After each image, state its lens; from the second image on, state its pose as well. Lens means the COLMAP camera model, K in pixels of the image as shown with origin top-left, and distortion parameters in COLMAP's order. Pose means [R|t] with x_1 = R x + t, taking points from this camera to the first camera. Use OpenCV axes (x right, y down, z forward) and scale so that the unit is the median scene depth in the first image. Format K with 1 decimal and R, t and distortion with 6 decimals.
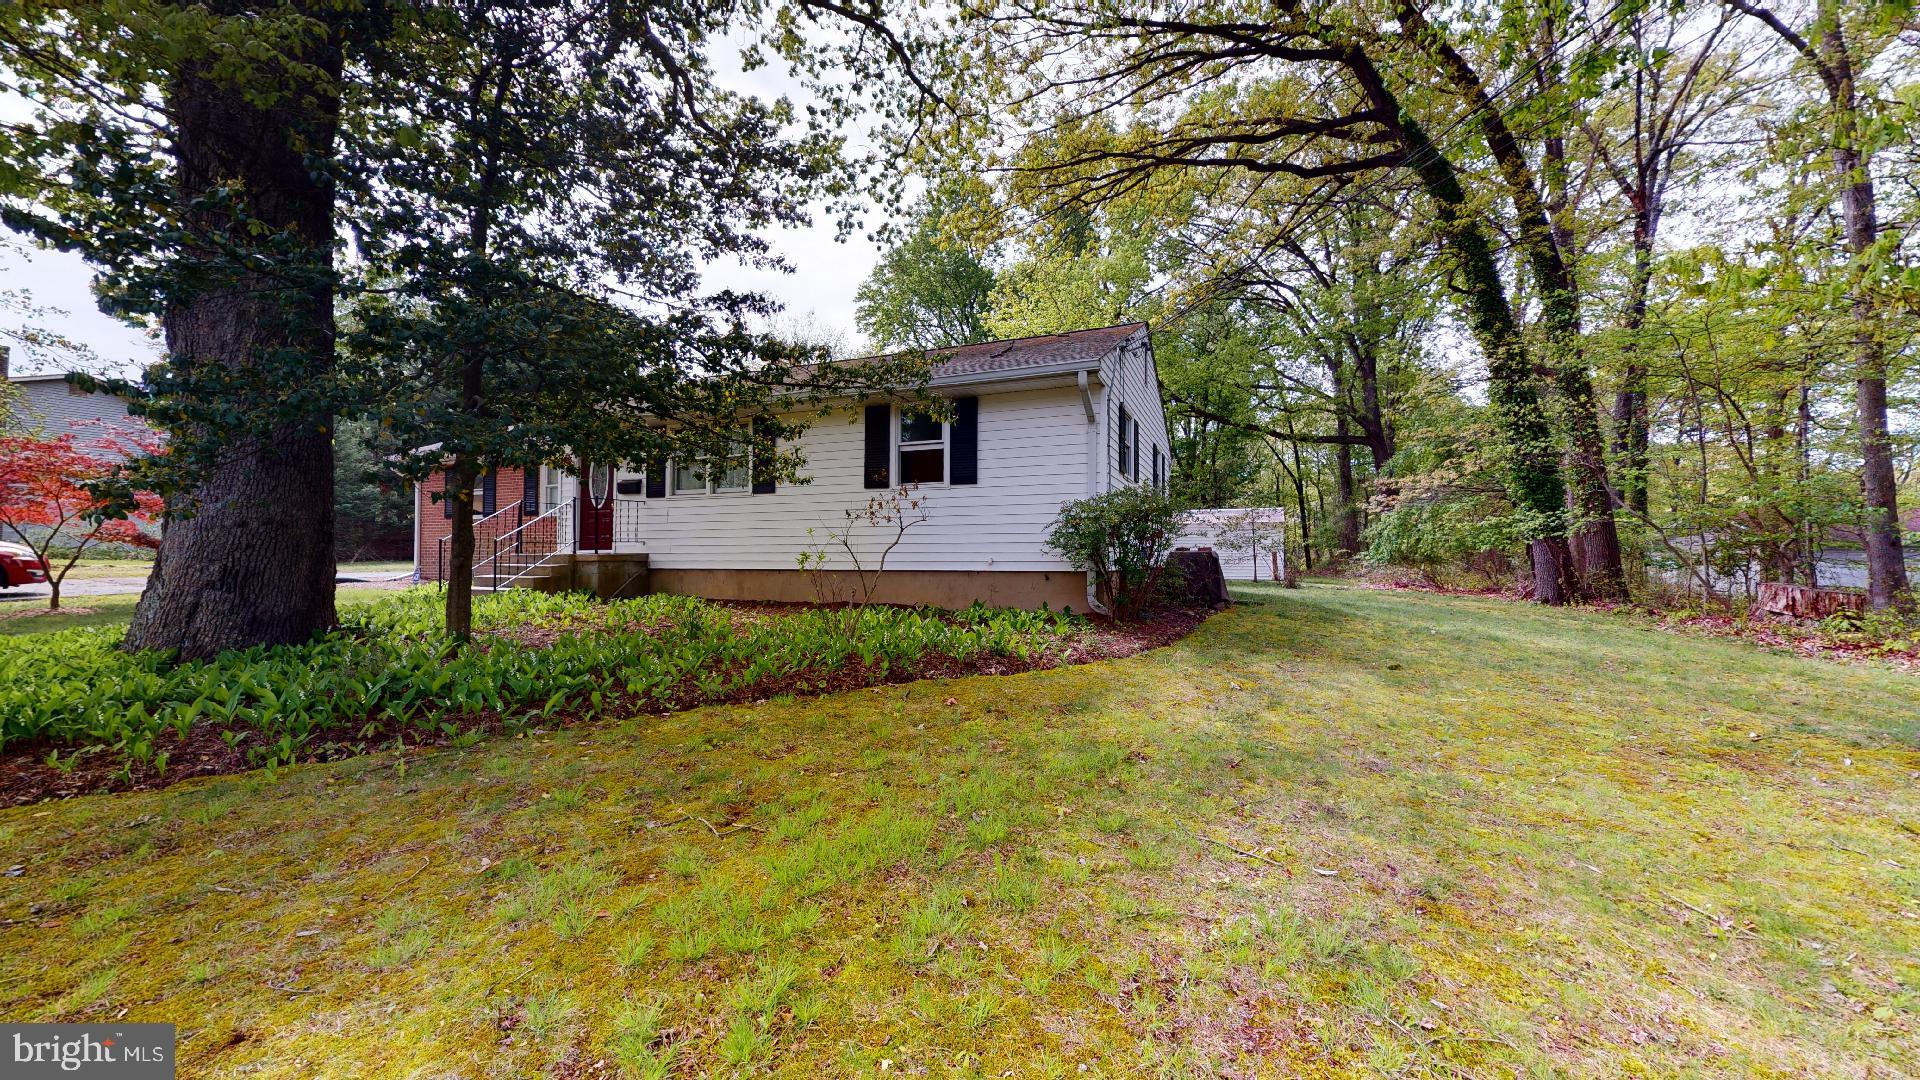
lens RADIAL K [[718.1, 0, 959.5], [0, 718.1, 543.6], [0, 0, 1]] dist [0.000488, -0.000045]
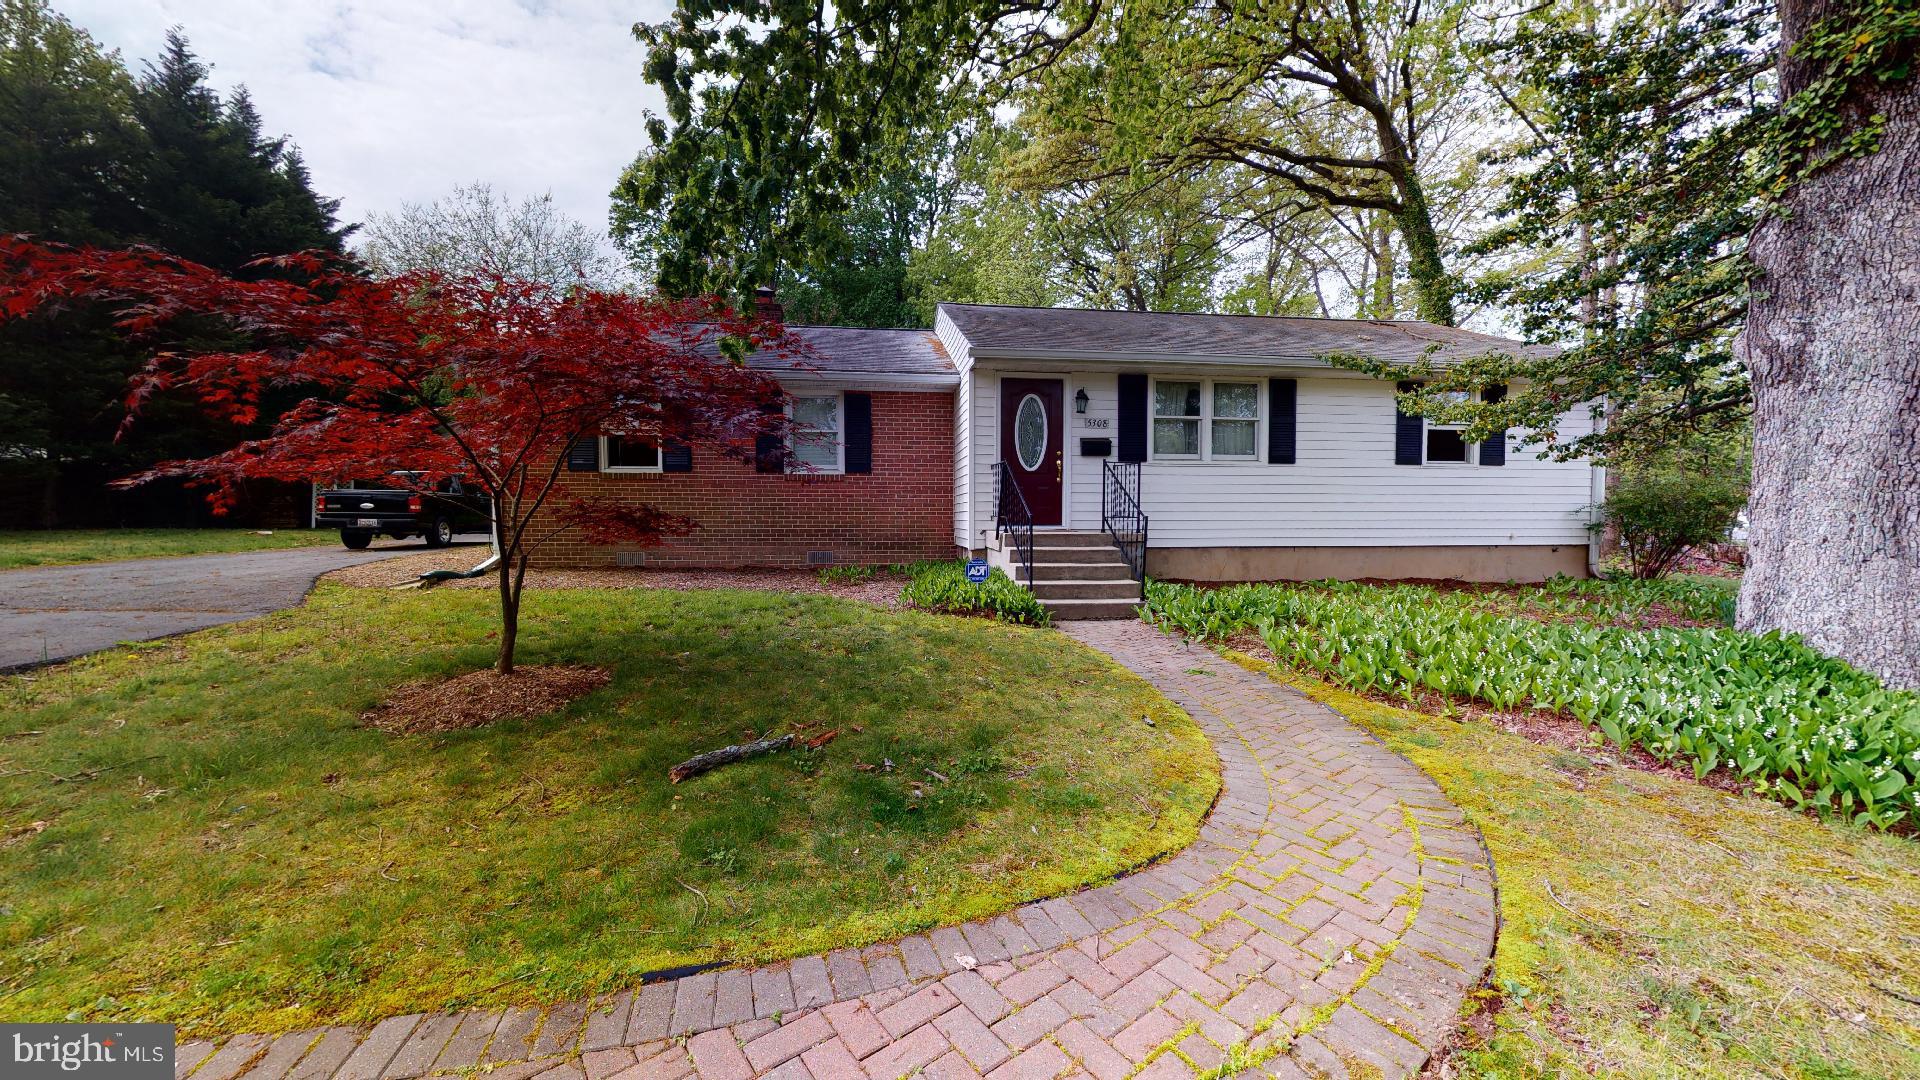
lens RADIAL K [[718.1, 0, 964.2], [0, 718.1, 544.7], [0, 0, 1]] dist [0.000488, -0.000045]
pose [[0.899791, 0.001140, 0.436320, -1.113985], [-0.014027, 0.999555, 0.026315, 0.019548], [-0.436096, -0.029798, 0.899407, 0.341316]]
